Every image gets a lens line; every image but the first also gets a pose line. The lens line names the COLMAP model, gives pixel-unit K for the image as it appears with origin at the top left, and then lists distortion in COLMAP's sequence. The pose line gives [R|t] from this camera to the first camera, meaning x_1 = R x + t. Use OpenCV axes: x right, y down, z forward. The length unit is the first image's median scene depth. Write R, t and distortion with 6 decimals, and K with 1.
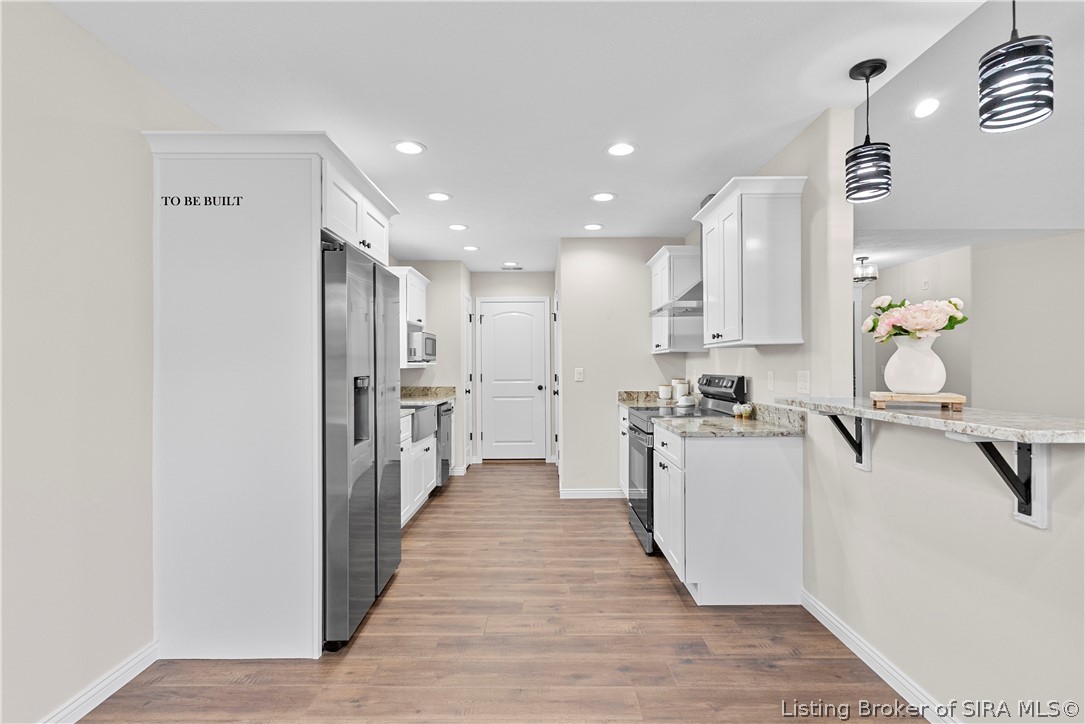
lens RADIAL K [[525.4, 0, 544.8], [0, 525.4, 366.1], [0, 0, 1]] dist [0.008023, -0.002255]
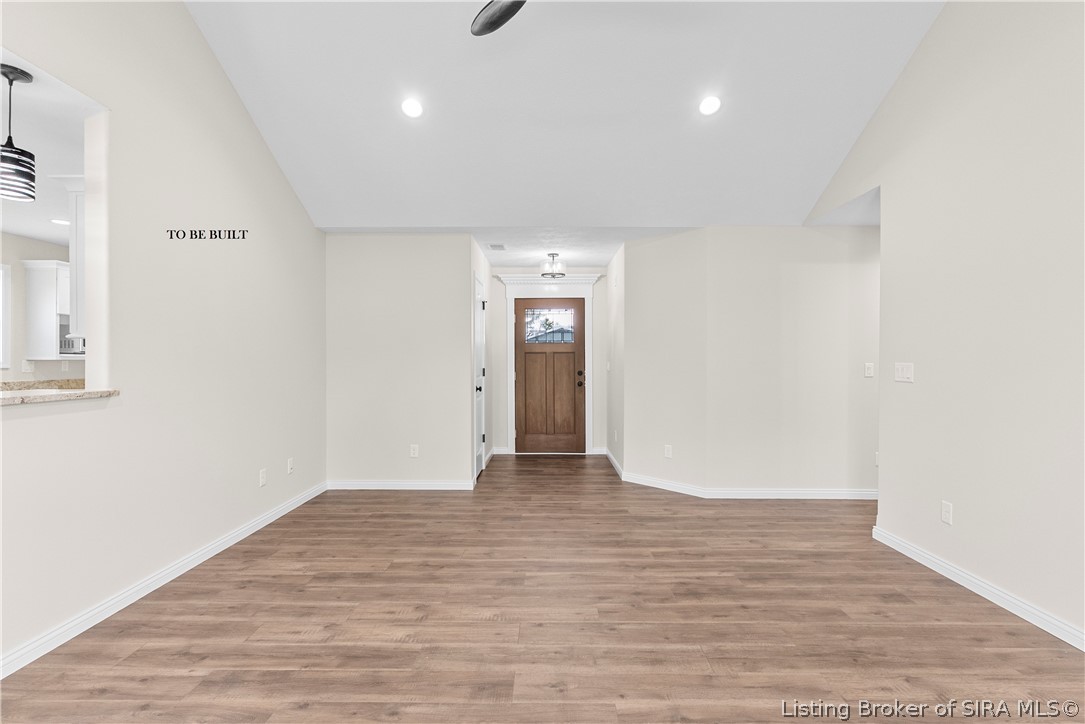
lens RADIAL K [[525.4, 0, 547.2], [0, 525.4, 361.2], [0, 0, 1]] dist [0.008023, -0.002255]
pose [[0.999786, 0.008200, -0.019014, 0.868909], [-0.008185, 0.999966, 0.000869, -0.001467], [0.019021, -0.000713, 0.999819, -0.010759]]
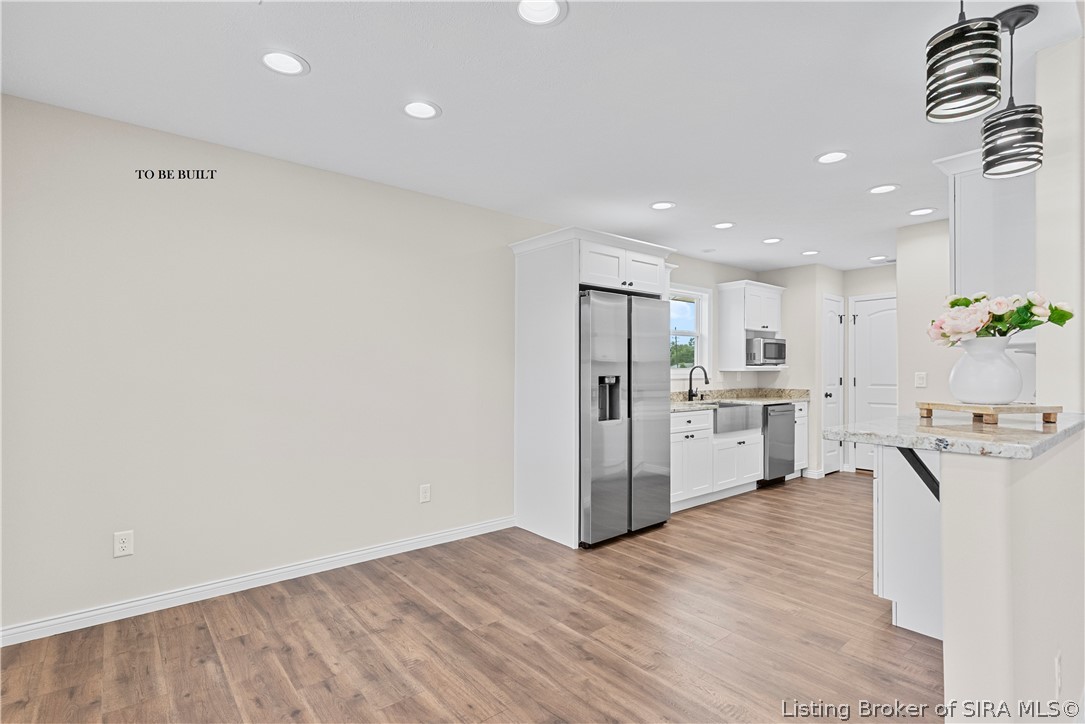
lens RADIAL K [[525.4, 0, 540.1], [0, 525.4, 366.3], [0, 0, 1]] dist [0.008023, -0.002255]
pose [[0.632407, 0.001178, -0.774635, 0.405395], [-0.004185, 0.999989, -0.001896, -0.001912], [0.774625, 0.004441, 0.632405, -0.057479]]
